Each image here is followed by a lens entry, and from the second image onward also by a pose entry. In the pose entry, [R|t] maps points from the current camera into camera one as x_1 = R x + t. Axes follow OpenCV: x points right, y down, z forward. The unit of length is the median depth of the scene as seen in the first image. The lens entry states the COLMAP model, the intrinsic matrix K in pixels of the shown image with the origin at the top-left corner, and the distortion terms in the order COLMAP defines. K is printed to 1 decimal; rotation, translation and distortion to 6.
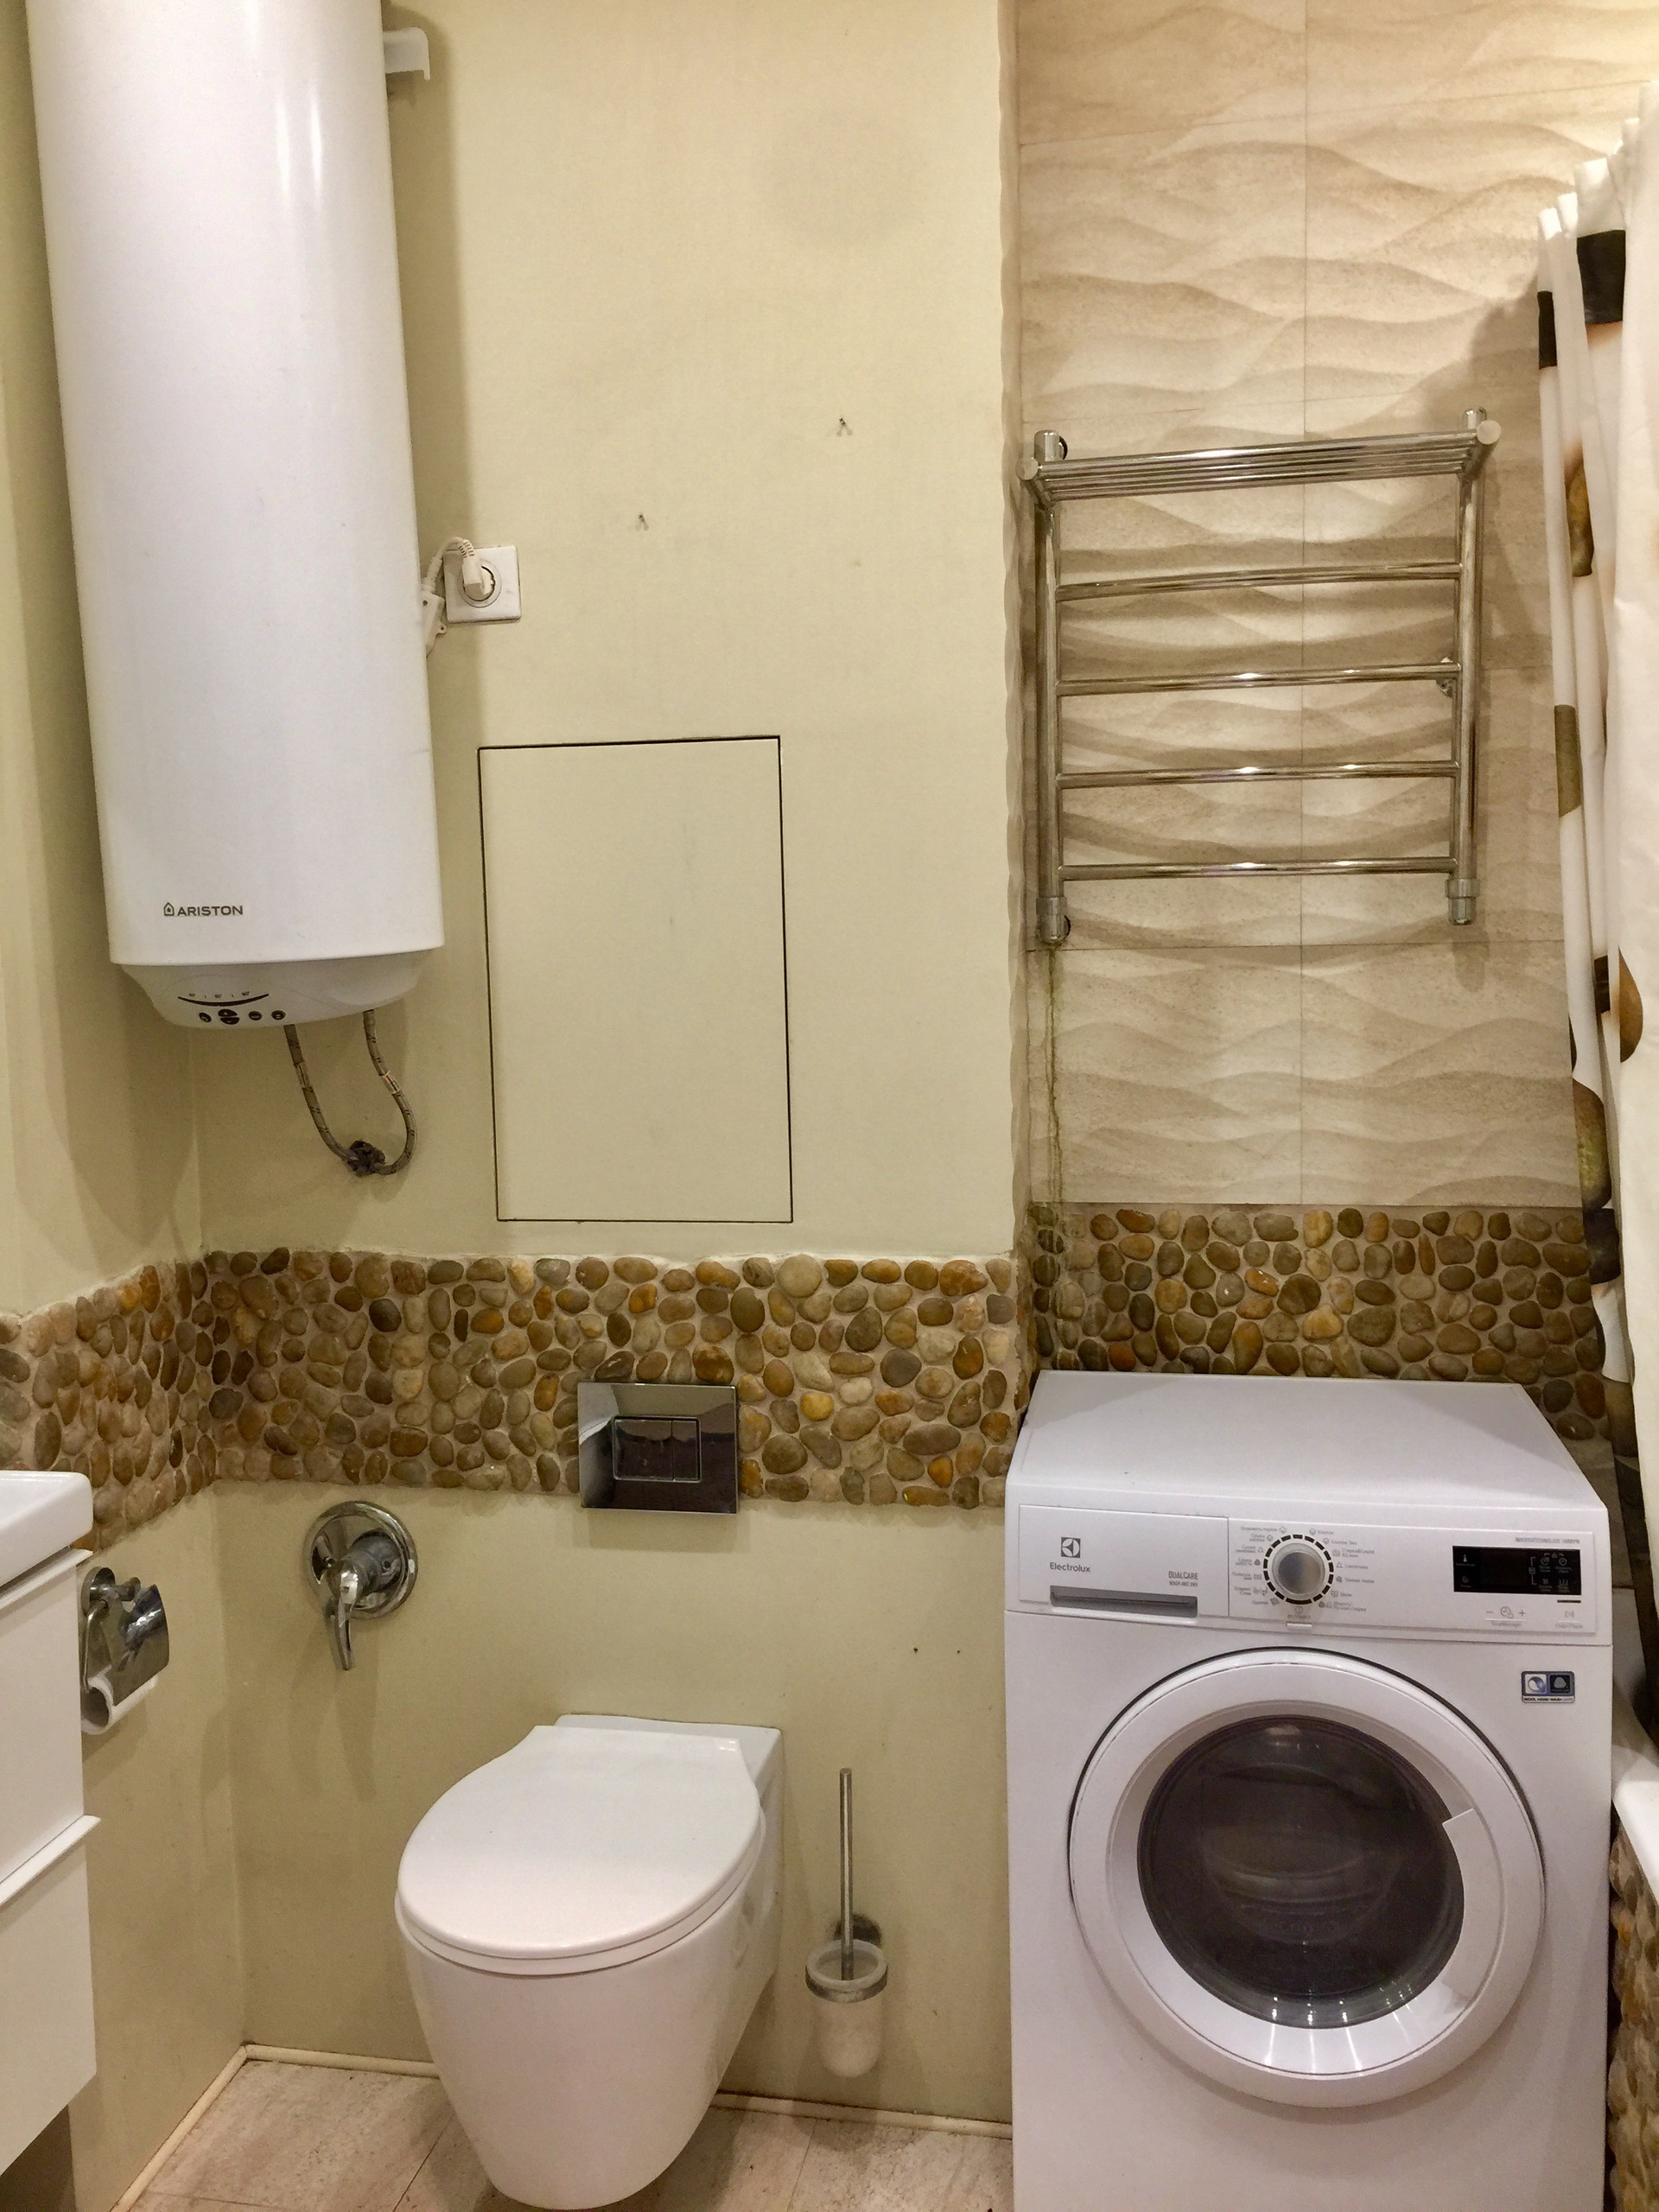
lens RADIAL K [[1851.2, 0, 826.5], [0, 1851.2, 1080.6], [0, 0, 1]] dist [0.075870, -0.105180]
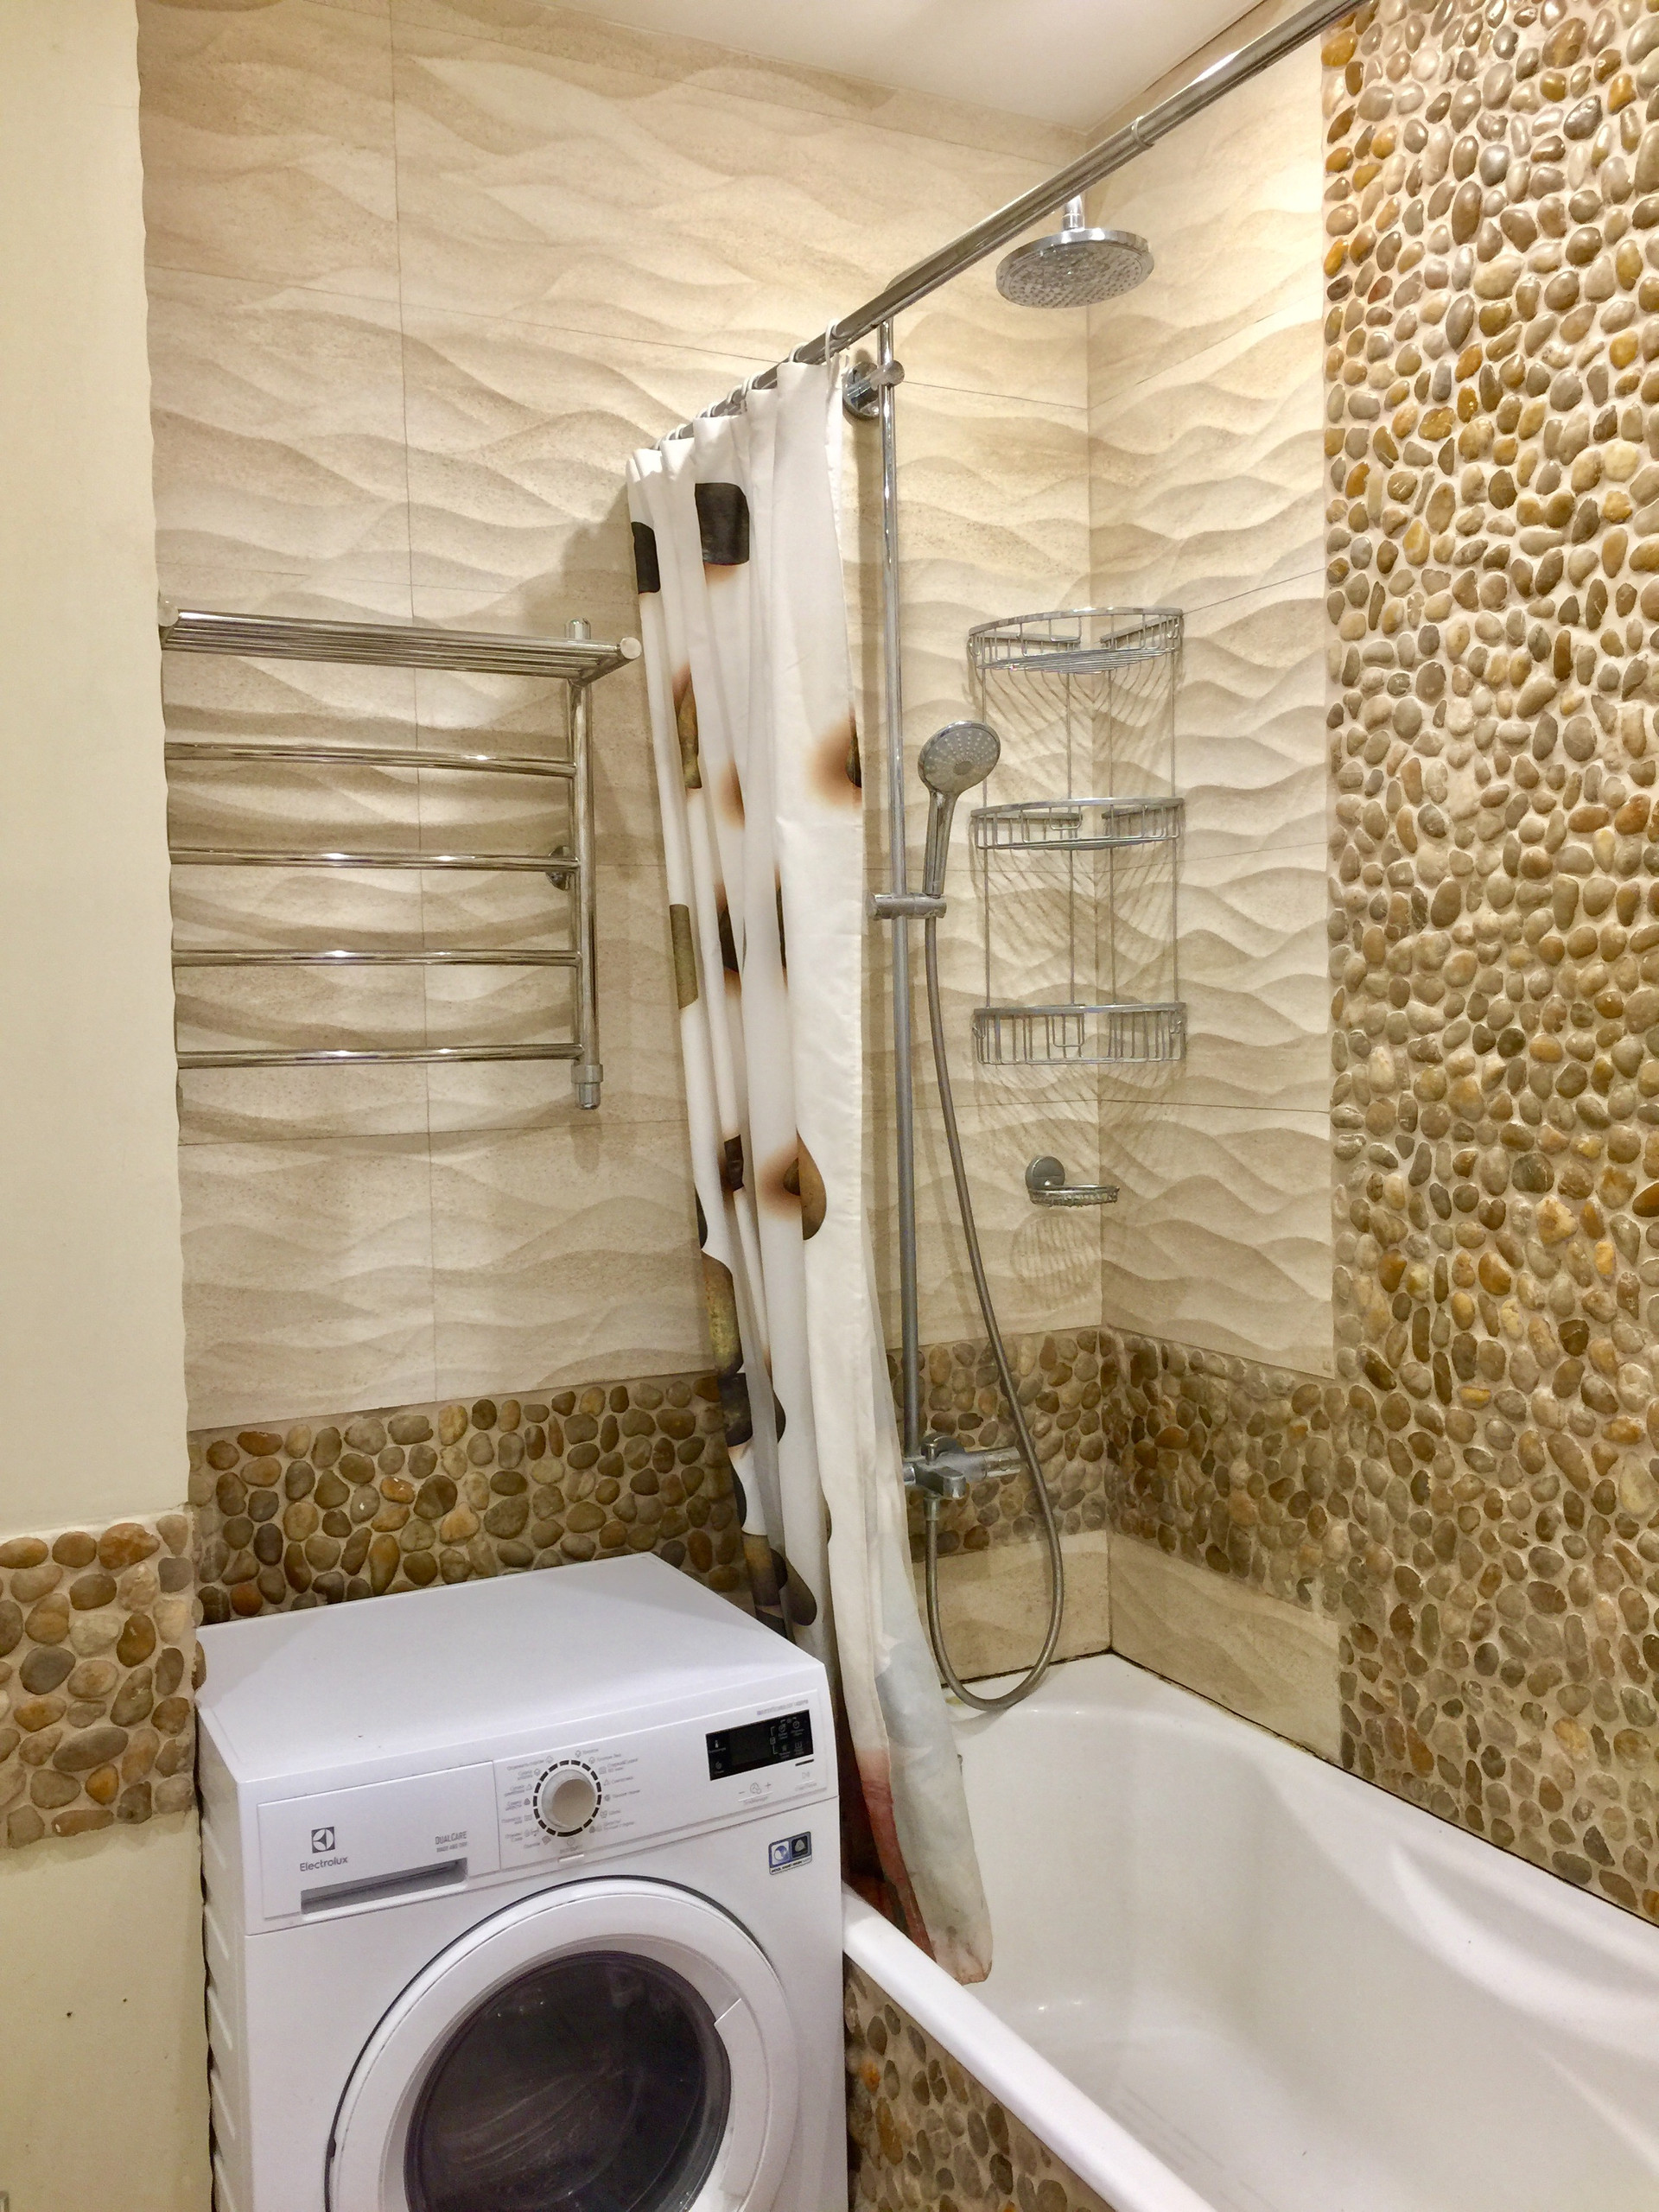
lens RADIAL K [[1851.2, 0, 826.5], [0, 1851.2, 1080.6], [0, 0, 1]] dist [0.075870, -0.105180]
pose [[0.793418, -0.015539, 0.608479, -0.173690], [0.064980, 0.996124, -0.059291, -0.029618], [-0.605199, 0.086581, 0.791352, 0.109425]]
